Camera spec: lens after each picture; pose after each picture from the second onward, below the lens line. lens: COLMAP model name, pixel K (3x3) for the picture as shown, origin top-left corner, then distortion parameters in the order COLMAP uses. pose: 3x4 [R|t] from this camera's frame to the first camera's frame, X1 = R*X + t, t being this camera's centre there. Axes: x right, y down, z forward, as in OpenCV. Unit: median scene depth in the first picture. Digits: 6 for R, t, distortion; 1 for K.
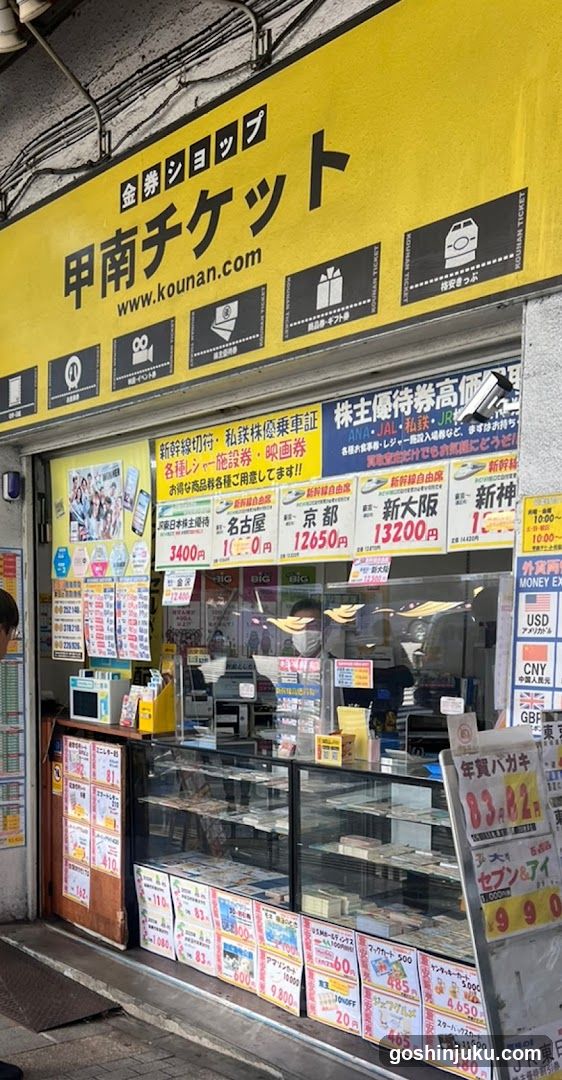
lens RADIAL K [[1109.5, 0, 197.8], [0, 1109.5, 777.6], [0, 0, 1]] dist [0.008323, 0.000000]
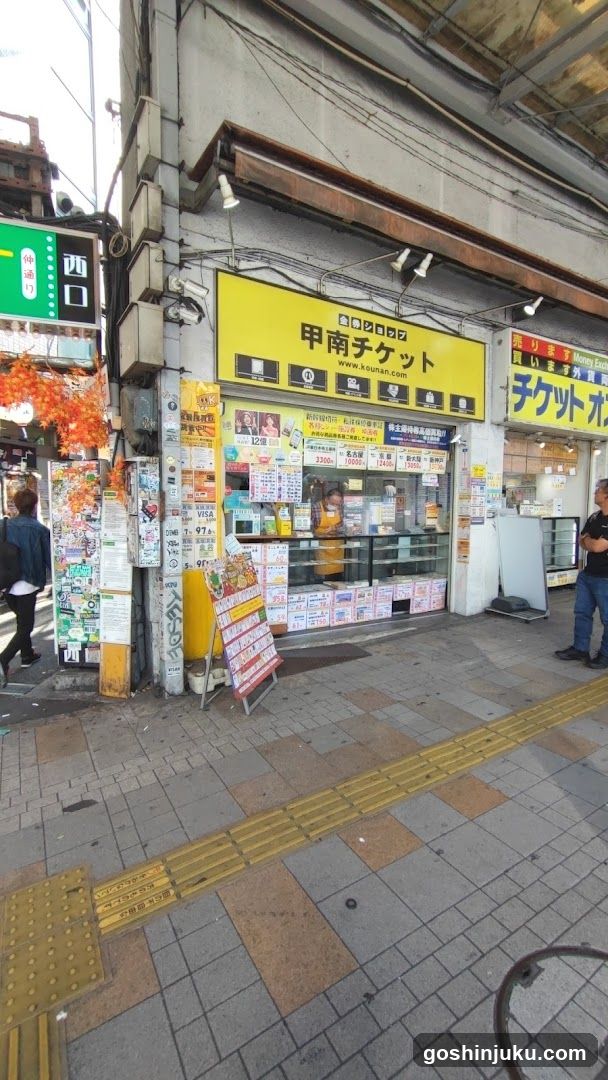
lens RADIAL K [[459.6, 0, 302.3], [0, 459.6, 546.7], [0, 0, 1]] dist [-0.018659, 0.001355]
pose [[0.150703, -0.090949, 0.984386, -1.266814], [0.121100, 0.989958, 0.072924, -0.107662], [-0.981134, 0.108220, 0.160204, 1.074069]]
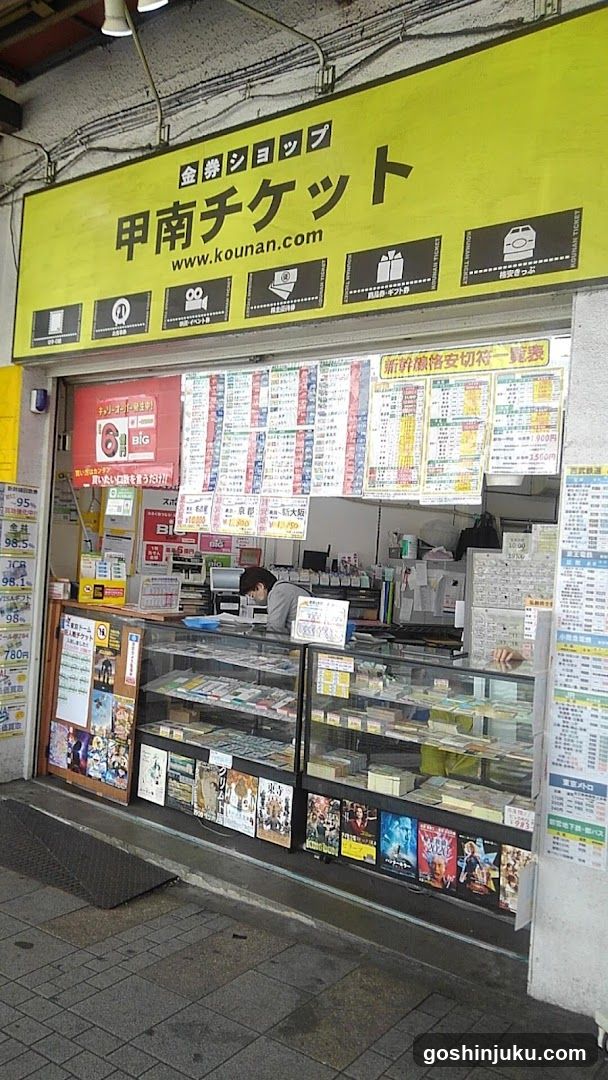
lens RADIAL K [[805.0, 0, 298.5], [0, 805.0, 565.1], [0, 0, 1]] dist [0.015151, 0.004613]
pose [[0.957718, 0.051154, 0.283126, -0.191937], [-0.021829, 0.994150, -0.105780, -0.009953], [-0.286880, 0.095127, 0.953232, 0.177863]]
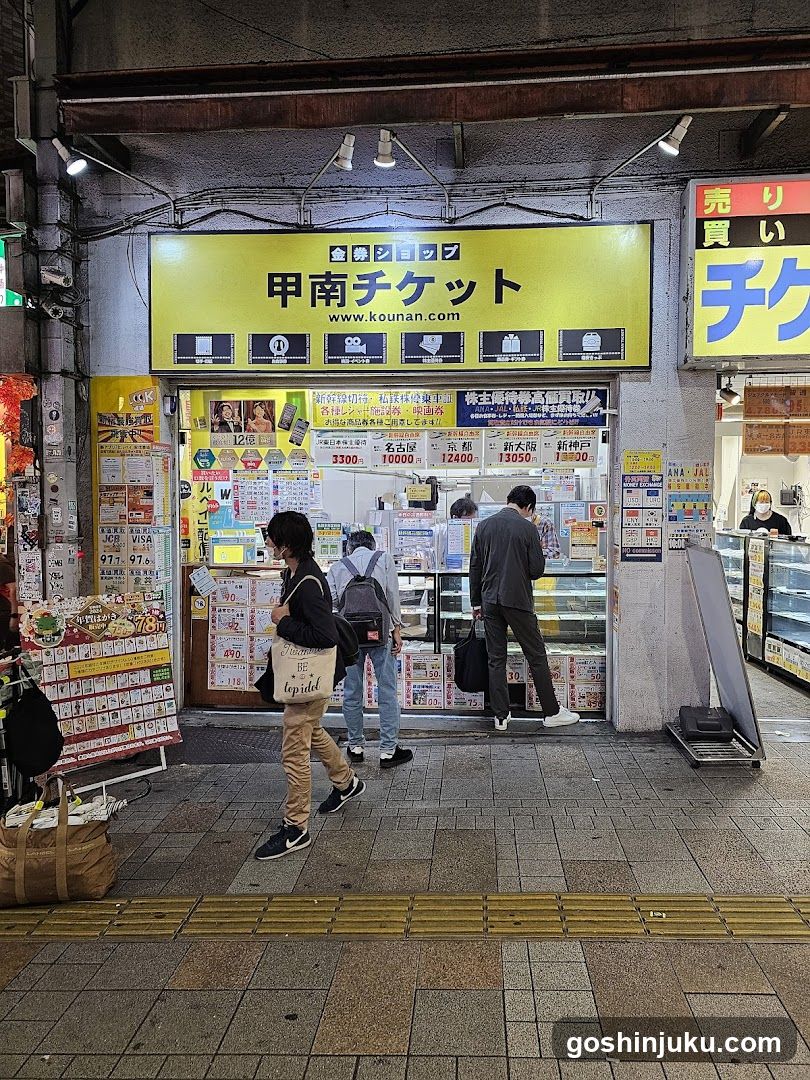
lens RADIAL K [[707.0, 0, 412.2], [0, 707.0, 531.6], [0, 0, 1]] dist [0.046268, -0.021213]
pose [[0.674735, -0.043807, 0.736759, -0.892236], [0.100380, 0.994408, -0.032803, -0.054491], [-0.731202, 0.096089, 0.675359, 0.233319]]
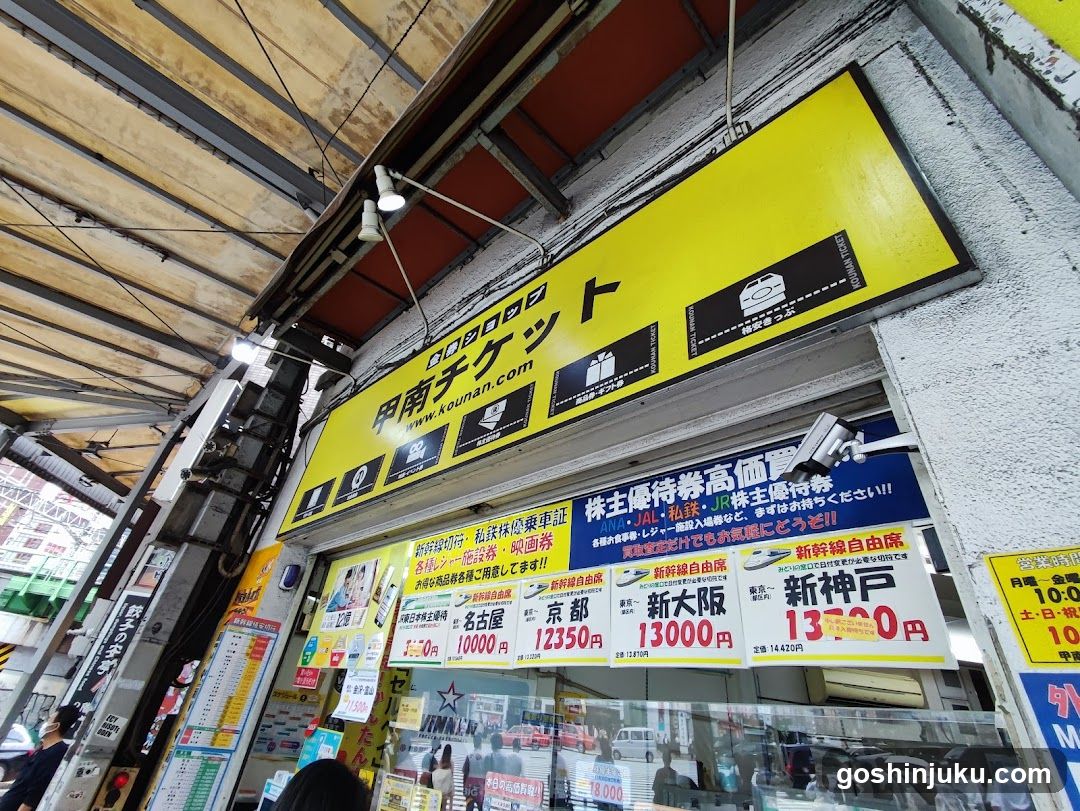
lens RADIAL K [[484.9, 0, 549.3], [0, 484.9, 407.7], [0, 0, 1]] dist [-0.001761, -0.002687]
pose [[0.980191, 0.171016, 0.099896, 0.030047], [-0.063662, 0.749673, -0.658740, -0.101722], [-0.187545, 0.639331, 0.745709, 0.616497]]
